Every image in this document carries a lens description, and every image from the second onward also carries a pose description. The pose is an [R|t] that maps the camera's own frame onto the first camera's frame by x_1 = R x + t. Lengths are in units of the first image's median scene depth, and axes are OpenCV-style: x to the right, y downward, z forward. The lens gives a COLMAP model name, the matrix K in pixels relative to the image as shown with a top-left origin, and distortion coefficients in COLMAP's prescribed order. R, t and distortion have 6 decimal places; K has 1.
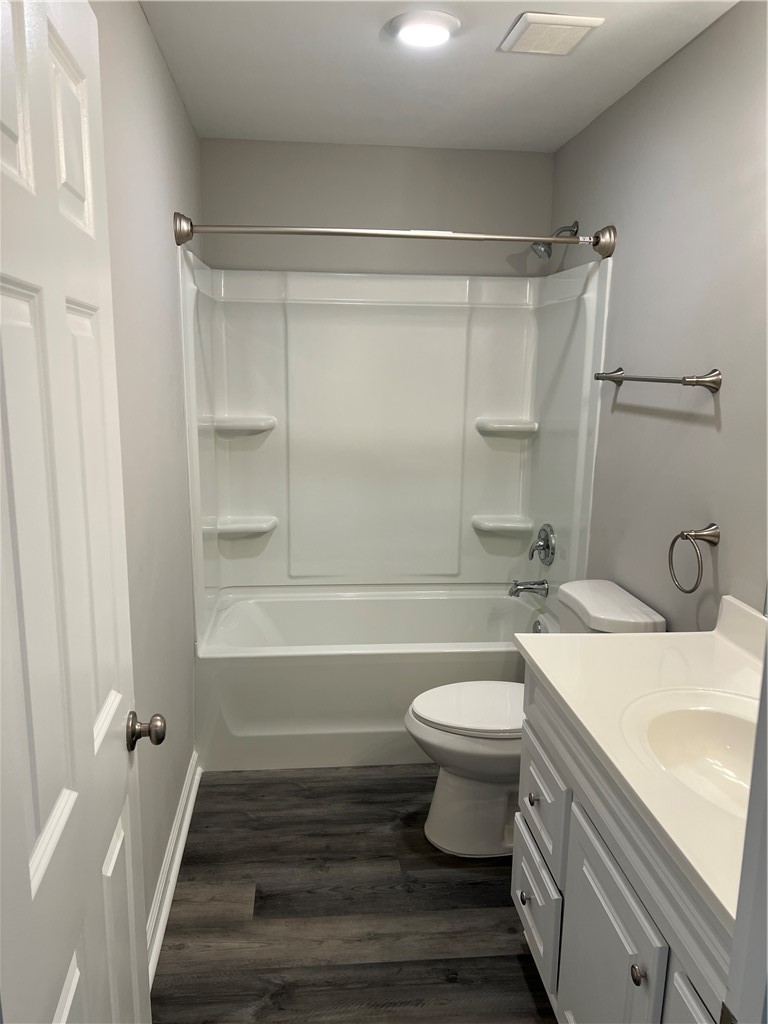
lens RADIAL K [[770.2, 0, 375.6], [0, 770.2, 535.8], [0, 0, 1]] dist [0.077955, -0.072903]
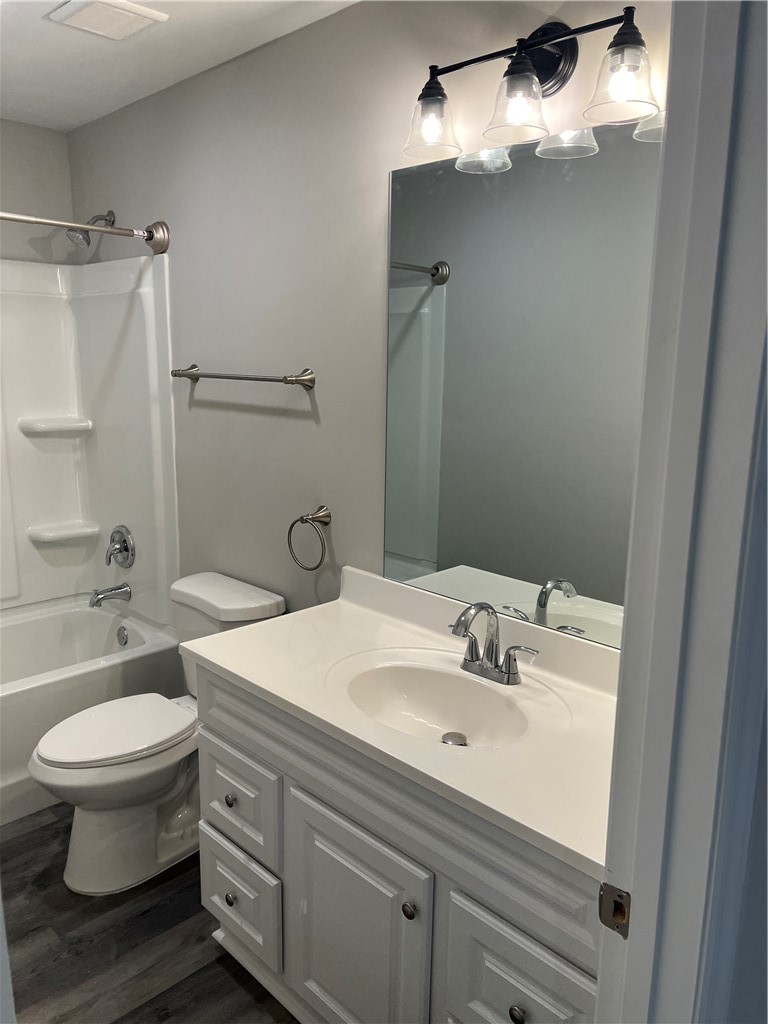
lens RADIAL K [[770.2, 0, 375.6], [0, 770.2, 535.8], [0, 0, 1]] dist [0.077955, -0.072903]
pose [[0.782778, -0.147919, 0.604465, -0.146956], [0.137280, 0.988456, 0.064108, -0.026667], [-0.606970, 0.032799, 0.794048, 0.054583]]
